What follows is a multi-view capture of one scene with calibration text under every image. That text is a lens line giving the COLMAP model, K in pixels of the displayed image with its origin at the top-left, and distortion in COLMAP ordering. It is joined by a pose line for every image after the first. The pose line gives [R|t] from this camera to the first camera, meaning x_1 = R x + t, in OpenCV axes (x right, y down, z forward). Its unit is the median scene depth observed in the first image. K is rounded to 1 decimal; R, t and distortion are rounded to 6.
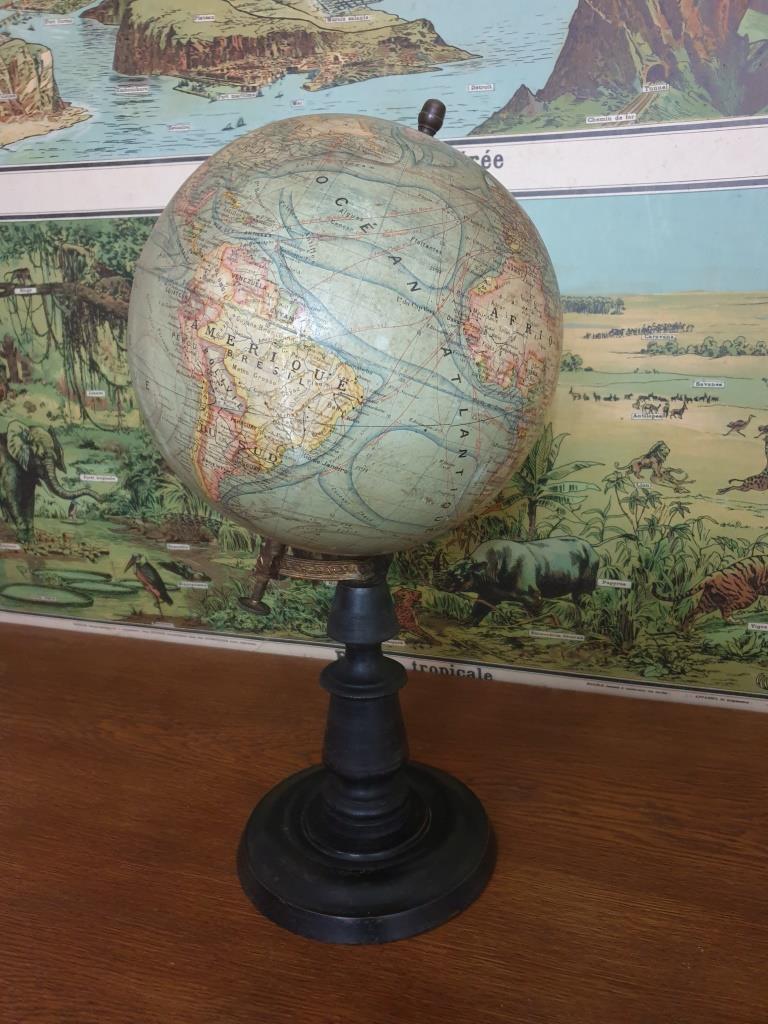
lens RADIAL K [[788.9, 0, 388.9], [0, 788.9, 503.9], [0, 0, 1]] dist [-0.006367, 0.031246]
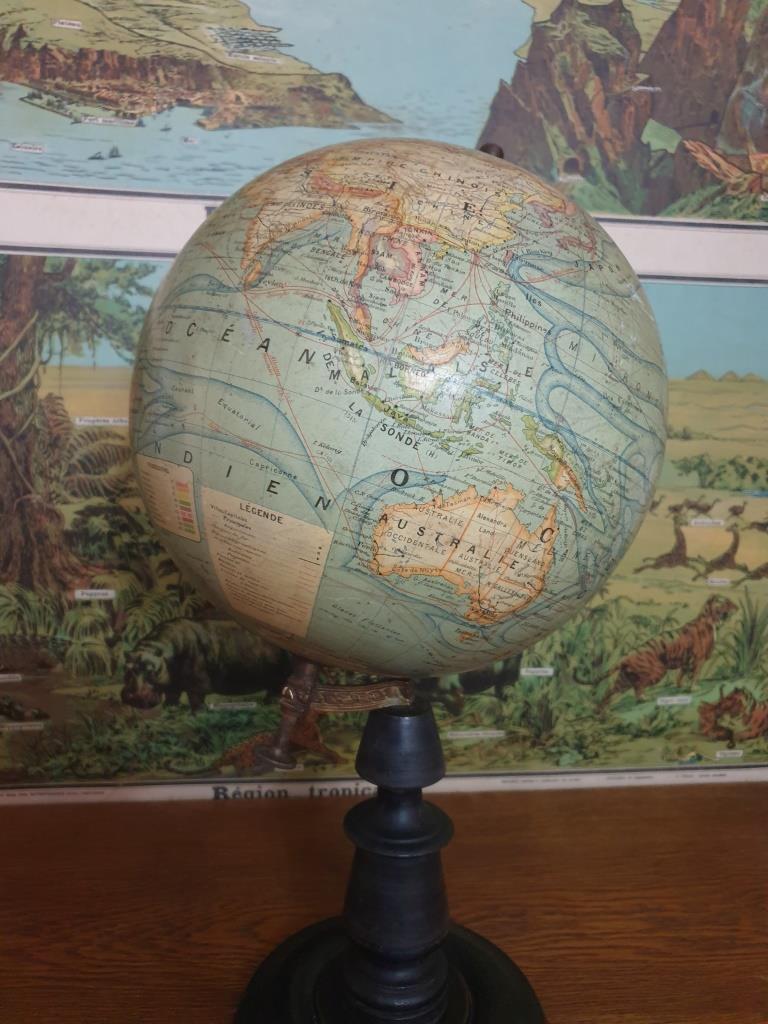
lens RADIAL K [[799.8, 0, 373.2], [0, 799.8, 513.7], [0, 0, 1]] dist [-0.009954, 0.031446]
pose [[0.923511, -0.024793, 0.382769, -0.263127], [0.059165, 0.995174, -0.078289, -0.026076], [-0.378981, 0.094947, 0.920521, 0.161904]]
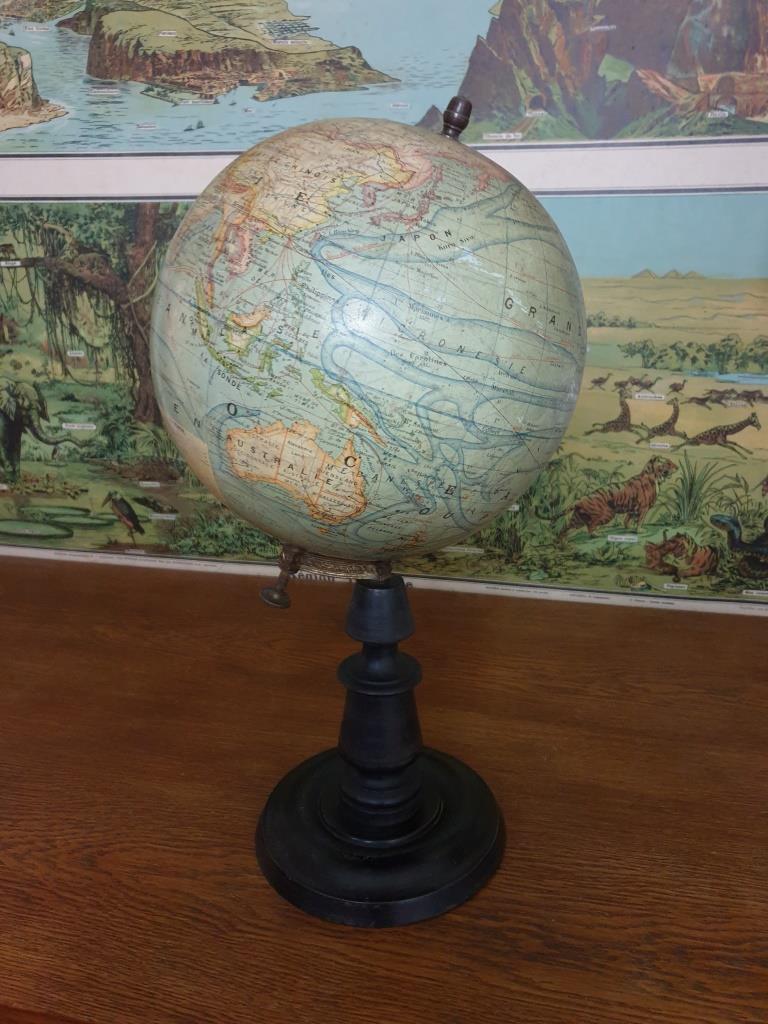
lens RADIAL K [[781.7, 0, 381.3], [0, 781.7, 509.4], [0, 0, 1]] dist [0.016388, 0.004815]
pose [[0.996279, -0.012945, 0.085208, -0.023114], [0.007640, 0.998029, 0.062286, 0.024445], [-0.085846, -0.061403, 0.994414, -0.236416]]
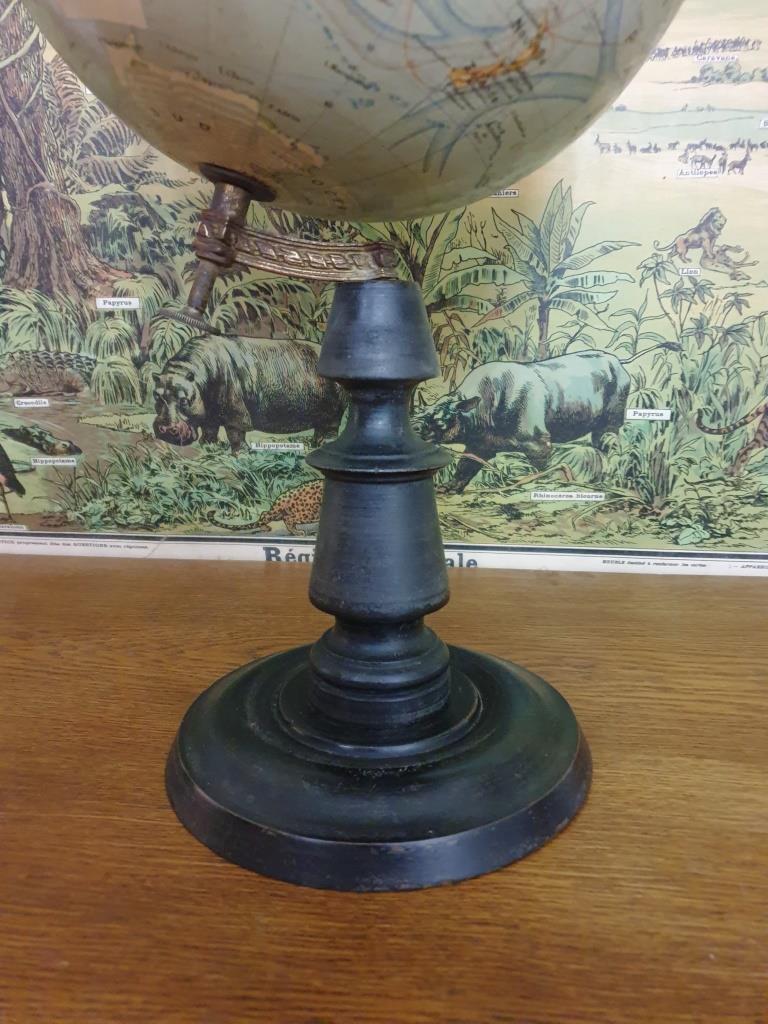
lens RADIAL K [[794.3, 0, 382.8], [0, 794.3, 514.4], [0, 0, 1]] dist [-0.015363, 0.005899]
pose [[0.984994, -0.028172, 0.170274, -0.095113], [0.030173, 0.999503, -0.009178, 0.194687], [-0.169931, 0.014178, 0.985354, 0.295448]]
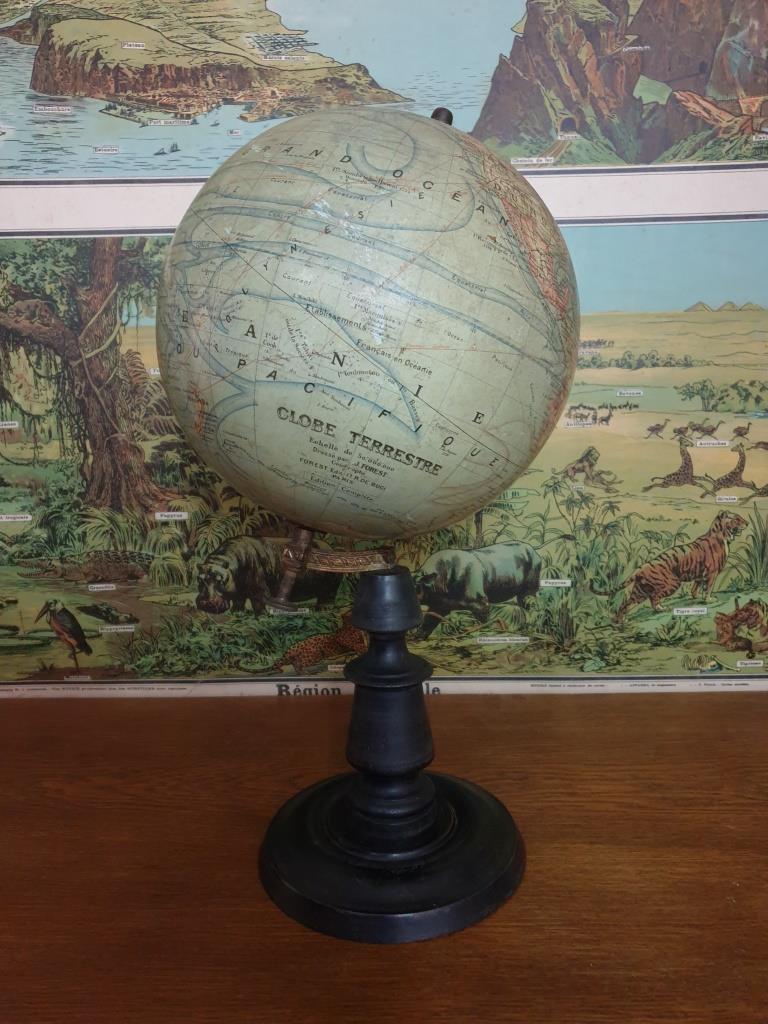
lens RADIAL K [[788.4, 0, 382.6], [0, 788.4, 501.9], [0, 0, 1]] dist [0.011147, 0.006583]
pose [[0.967753, -0.047211, 0.247437, -0.198819], [0.070972, 0.993589, -0.088001, 0.068530], [-0.241696, 0.102724, 0.964899, 0.014430]]
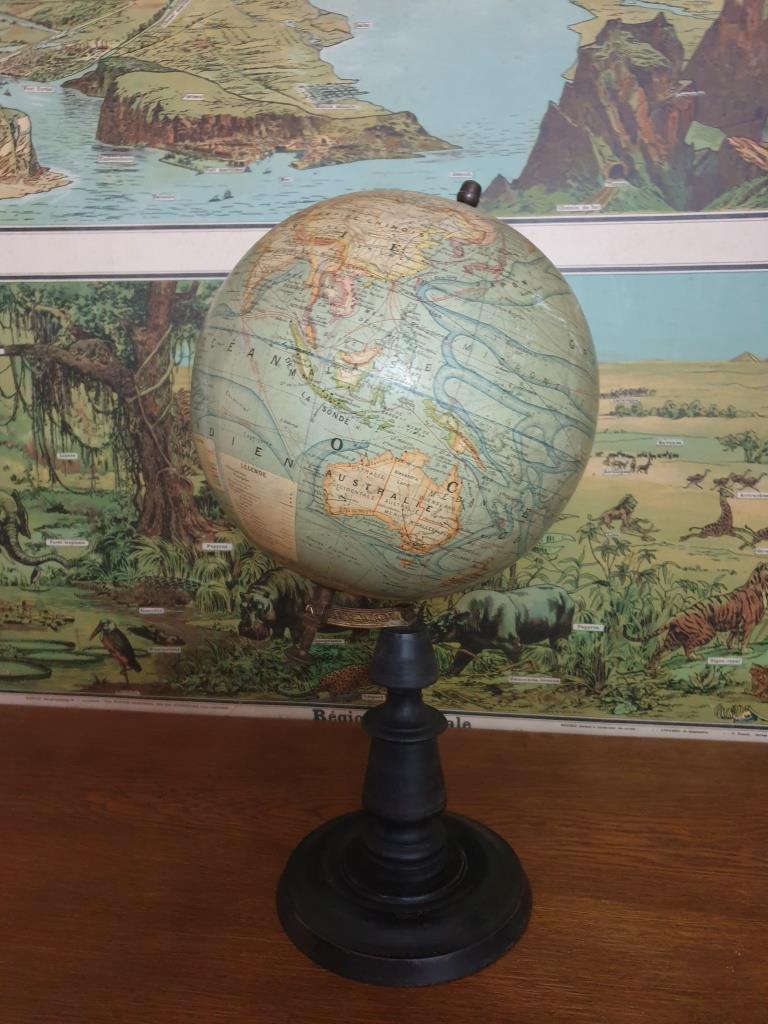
lens RADIAL K [[788.2, 0, 382.8], [0, 788.2, 516.9], [0, 0, 1]] dist [0.009761, 0.002285]
pose [[0.986592, -0.019012, 0.162095, -0.160963], [0.030171, 0.997319, -0.066665, 0.013998], [-0.160393, 0.070662, 0.984521, -0.024561]]
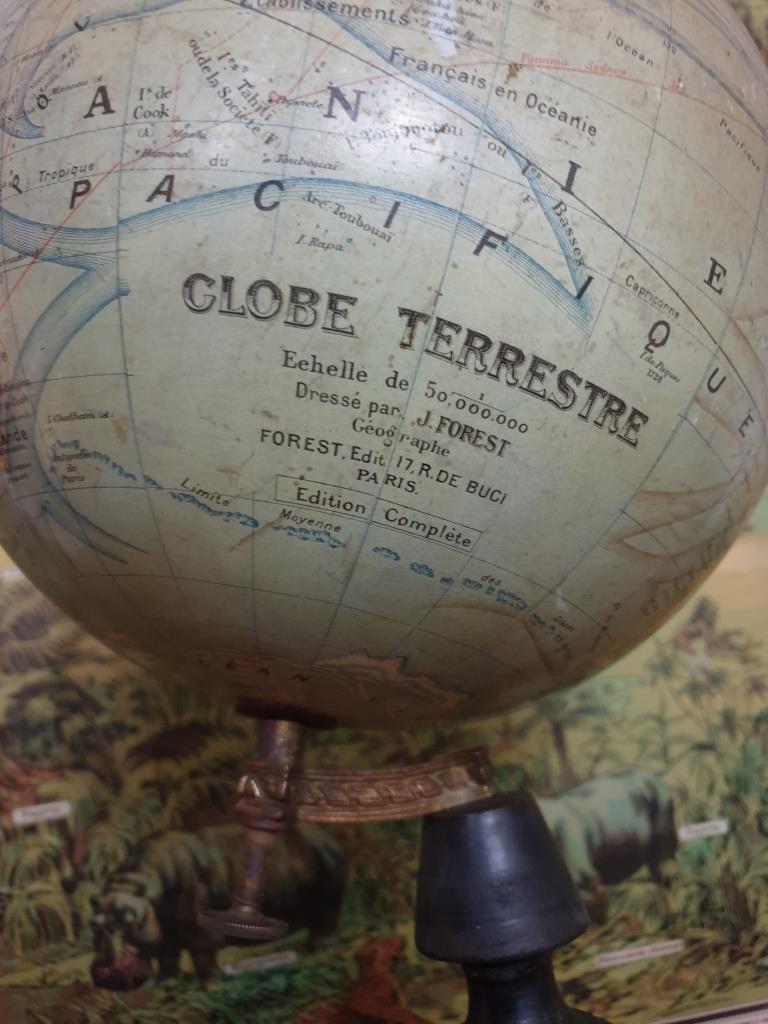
lens RADIAL K [[813.2, 0, 381.8], [0, 813.2, 510.7], [0, 0, 1]] dist [-0.065852, 0.069057]
pose [[0.938896, -0.073244, 0.336318, -0.156268], [0.222312, 0.874996, -0.430070, 0.095034], [-0.262777, 0.478558, 0.837813, 0.398648]]
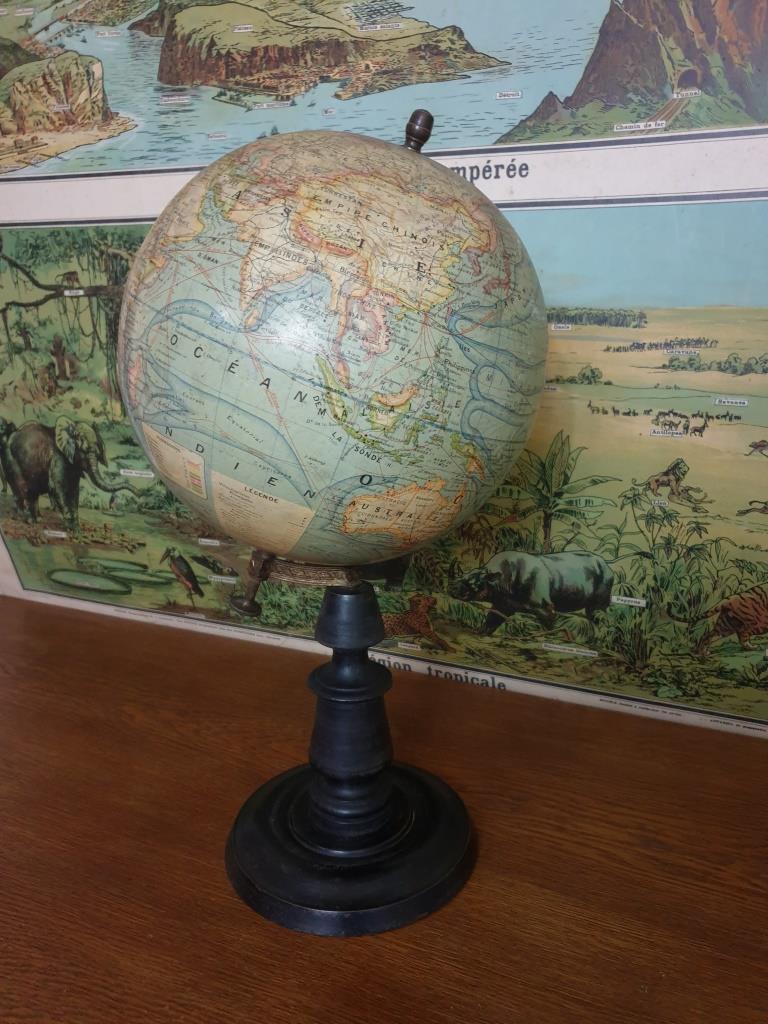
lens RADIAL K [[791.0, 0, 384.4], [0, 791.0, 518.9], [0, 0, 1]] dist [-0.009580, 0.033043]
pose [[0.993734, 0.043625, -0.102903, 0.079250], [-0.041233, 0.998830, 0.025256, -0.013910], [0.103884, -0.020855, 0.994371, -0.012093]]
